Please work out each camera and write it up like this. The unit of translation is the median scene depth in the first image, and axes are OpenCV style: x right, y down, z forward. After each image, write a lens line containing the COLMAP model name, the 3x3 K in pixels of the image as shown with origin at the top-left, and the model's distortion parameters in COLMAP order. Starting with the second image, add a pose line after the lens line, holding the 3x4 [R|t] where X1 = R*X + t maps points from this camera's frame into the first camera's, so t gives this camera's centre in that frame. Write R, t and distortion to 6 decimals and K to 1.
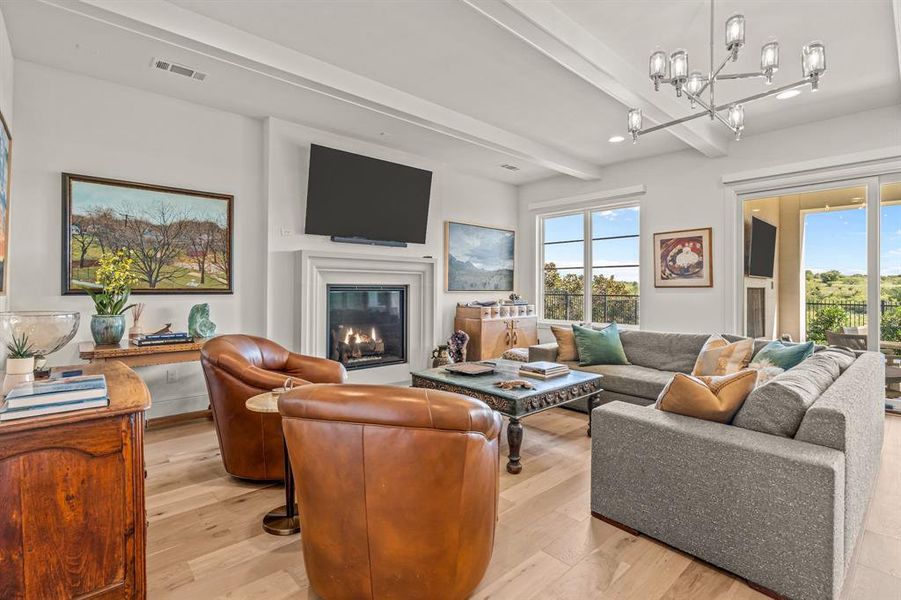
lens RADIAL K [[415.2, 0, 445.6], [0, 415.2, 289.7], [0, 0, 1]] dist [-0.003758, 0.003433]
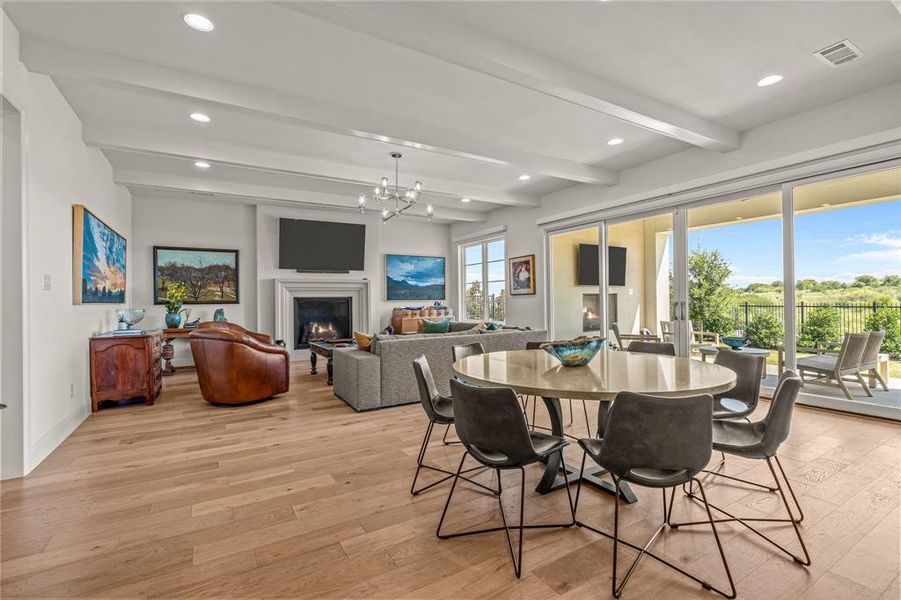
lens RADIAL K [[415.2, 0, 476.3], [0, 415.2, 312.6], [0, 0, 1]] dist [-0.003758, 0.003433]
pose [[0.983404, -0.011679, -0.181055, 0.804089], [0.016703, 0.999516, 0.026248, 0.018766], [0.180660, -0.028836, 0.983123, -0.587669]]
